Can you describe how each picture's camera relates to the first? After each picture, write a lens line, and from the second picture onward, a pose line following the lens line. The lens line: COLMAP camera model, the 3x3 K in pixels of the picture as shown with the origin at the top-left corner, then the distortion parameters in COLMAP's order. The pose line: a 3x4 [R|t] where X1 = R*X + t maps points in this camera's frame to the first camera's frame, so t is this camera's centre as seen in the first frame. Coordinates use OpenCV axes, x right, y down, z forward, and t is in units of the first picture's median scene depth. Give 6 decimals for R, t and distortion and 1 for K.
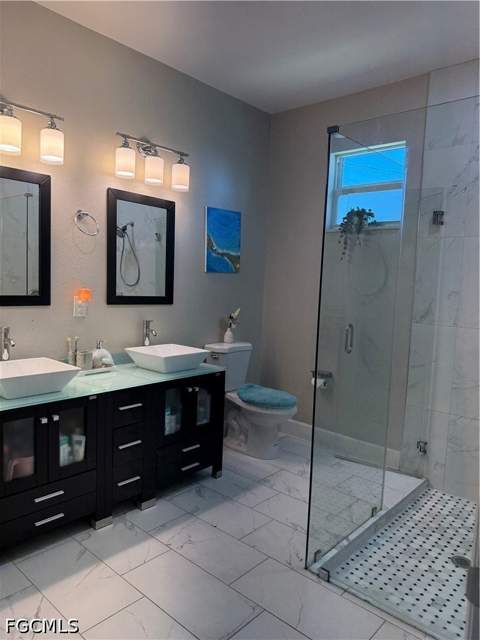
lens RADIAL K [[463.8, 0, 243.7], [0, 463.8, 319.0], [0, 0, 1]] dist [0.053239, -0.084280]
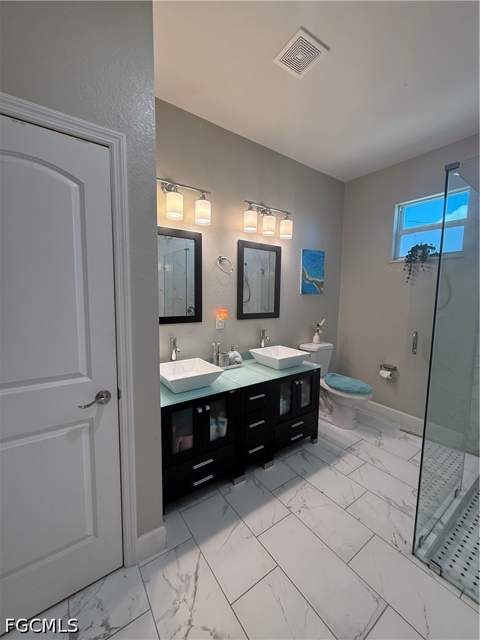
lens RADIAL K [[254.7, 0, 241.6], [0, 254.7, 314.7], [0, 0, 1]] dist [0.001788, -0.000317]
pose [[0.976642, -0.005559, -0.214801, -0.112383], [0.006058, 0.999980, 0.001669, -0.049823], [0.214787, -0.002931, 0.976656, 0.230823]]
